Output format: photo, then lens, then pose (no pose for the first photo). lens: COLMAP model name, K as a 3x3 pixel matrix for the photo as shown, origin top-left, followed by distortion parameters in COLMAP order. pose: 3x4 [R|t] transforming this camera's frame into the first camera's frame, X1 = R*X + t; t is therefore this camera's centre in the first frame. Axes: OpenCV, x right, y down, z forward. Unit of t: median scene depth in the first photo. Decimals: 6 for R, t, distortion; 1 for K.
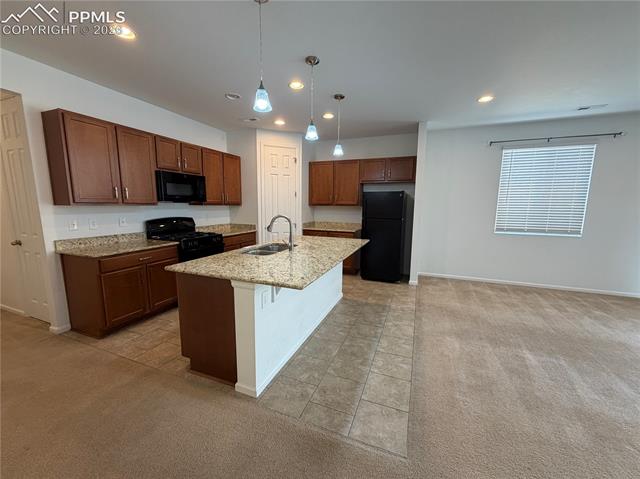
lens RADIAL K [[255.2, 0, 318.5], [0, 255.2, 241.0], [0, 0, 1]] dist [-0.000034, 0.000068]
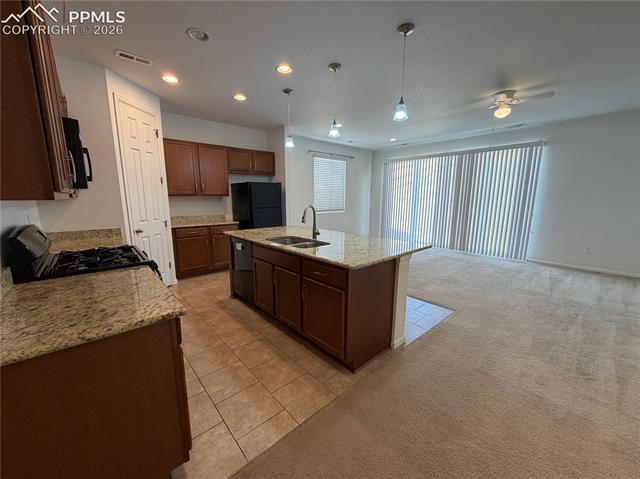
lens RADIAL K [[255.7, 0, 318.9], [0, 255.7, 240.3], [0, 0, 1]] dist [0.009581, 0.000269]
pose [[0.445463, -0.162458, 0.880438, -0.790651], [0.131609, 0.984598, 0.115089, -0.057940], [-0.885574, 0.064606, 0.459983, 0.389821]]
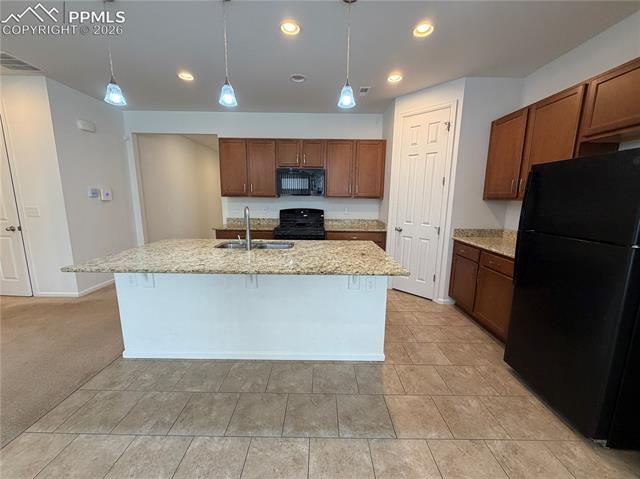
lens RADIAL K [[255.2, 0, 318.5], [0, 255.2, 241.0], [0, 0, 1]] dist [-0.000034, 0.000068]
pose [[0.364737, 0.150416, -0.918881, 0.560181], [-0.141646, 0.984343, 0.104907, -0.085077], [0.920273, 0.091893, 0.380332, 0.688377]]
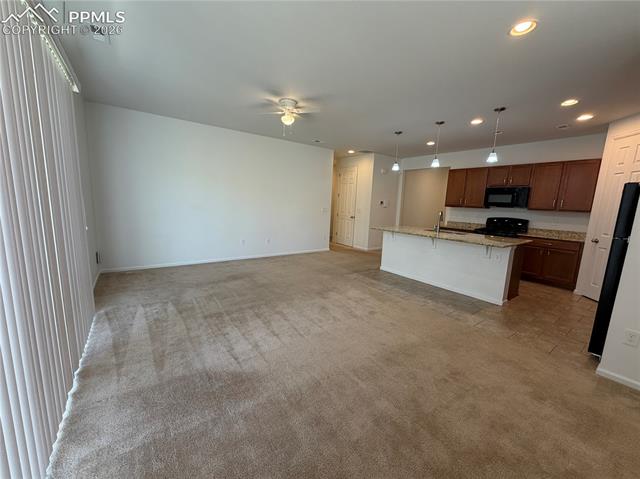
lens RADIAL K [[255.2, 0, 318.5], [0, 255.2, 241.0], [0, 0, 1]] dist [-0.000034, 0.000068]
pose [[-0.534967, 0.098783, -0.839078, 1.317153], [-0.166042, 0.961481, 0.219056, -0.111885], [0.828397, 0.256509, -0.497958, 0.924081]]
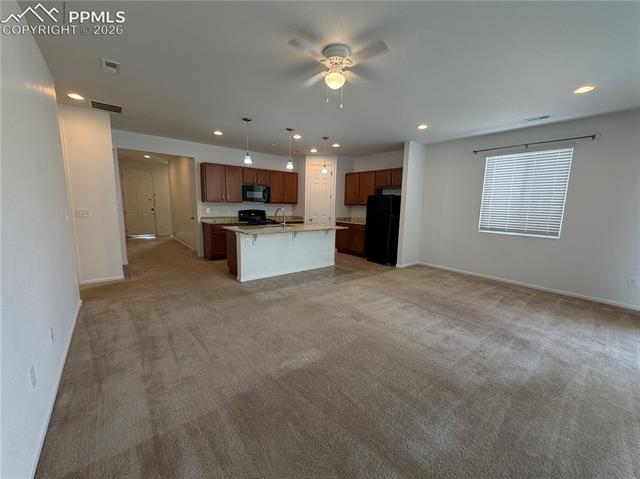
lens RADIAL K [[255.2, 0, 318.5], [0, 255.2, 241.0], [0, 0, 1]] dist [-0.000034, 0.000068]
pose [[0.872940, 0.081286, -0.481007, 0.785501], [-0.085203, 0.996269, 0.013733, 0.069535], [0.480329, 0.028995, 0.876609, -0.397200]]
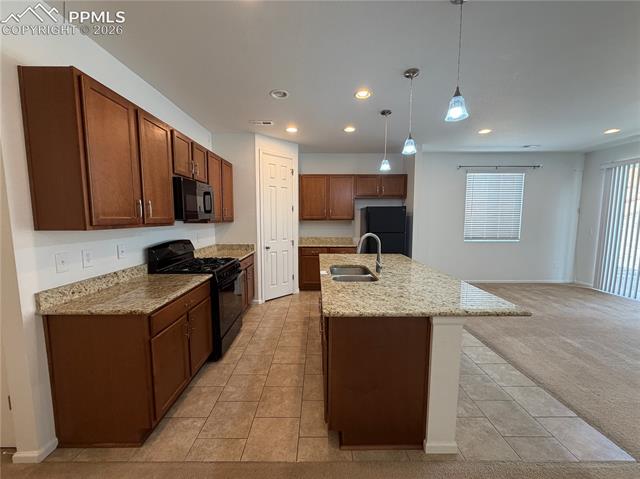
lens RADIAL K [[255.2, 0, 318.5], [0, 255.2, 241.0], [0, 0, 1]] dist [-0.000034, 0.000068]
pose [[0.926924, -0.045510, 0.372479, -0.490559], [0.063337, 0.997351, -0.035758, -0.041981], [-0.369865, 0.056737, 0.927351, 0.181190]]
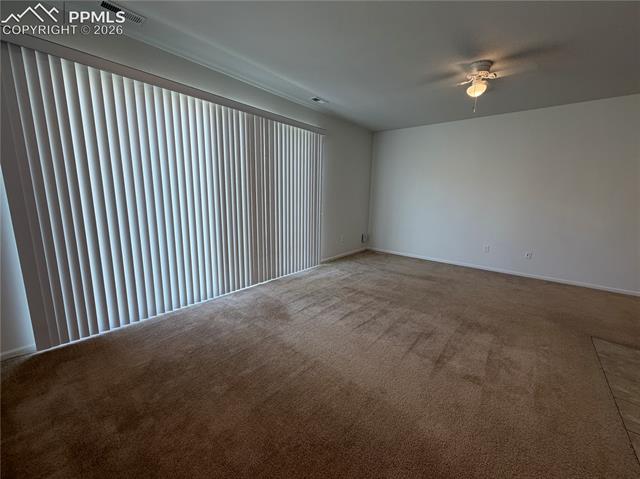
lens RADIAL K [[255.2, 0, 318.5], [0, 255.2, 241.0], [0, 0, 1]] dist [-0.000034, 0.000068]
pose [[-0.948100, -0.084198, 0.306624, 0.656757], [0.017881, 0.948662, 0.315787, -0.148658], [-0.317471, 0.304880, -0.897920, 1.186283]]
